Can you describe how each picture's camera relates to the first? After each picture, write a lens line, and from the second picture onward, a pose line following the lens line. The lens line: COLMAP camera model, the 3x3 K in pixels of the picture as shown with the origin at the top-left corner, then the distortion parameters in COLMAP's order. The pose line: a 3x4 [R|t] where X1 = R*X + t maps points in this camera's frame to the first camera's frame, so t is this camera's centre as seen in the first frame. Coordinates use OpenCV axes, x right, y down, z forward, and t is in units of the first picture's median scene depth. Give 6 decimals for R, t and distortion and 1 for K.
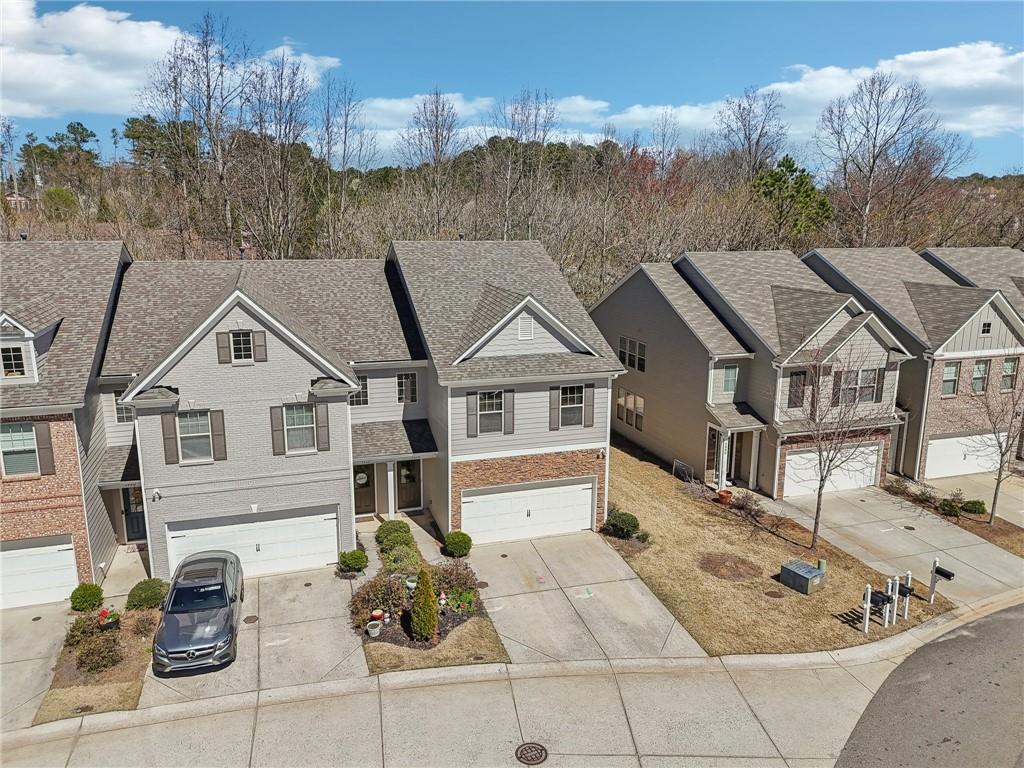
lens RADIAL K [[784.0, 0, 516.2], [0, 784.0, 377.1], [0, 0, 1]] dist [0.041181, -0.003329]
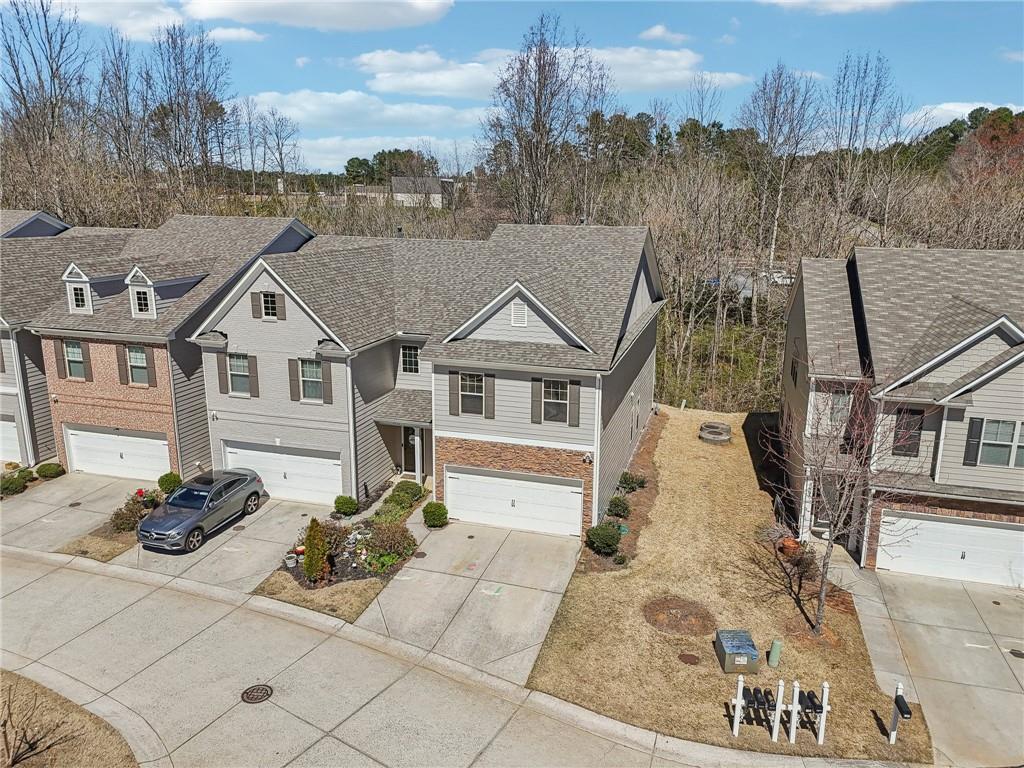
lens RADIAL K [[784.0, 0, 516.2], [0, 784.0, 377.1], [0, 0, 1]] dist [0.041181, -0.003329]
pose [[0.818250, 0.133885, -0.559054, 0.566285], [-0.125992, 0.990623, 0.052834, -0.036472], [0.560886, 0.027205, 0.827446, 0.192015]]
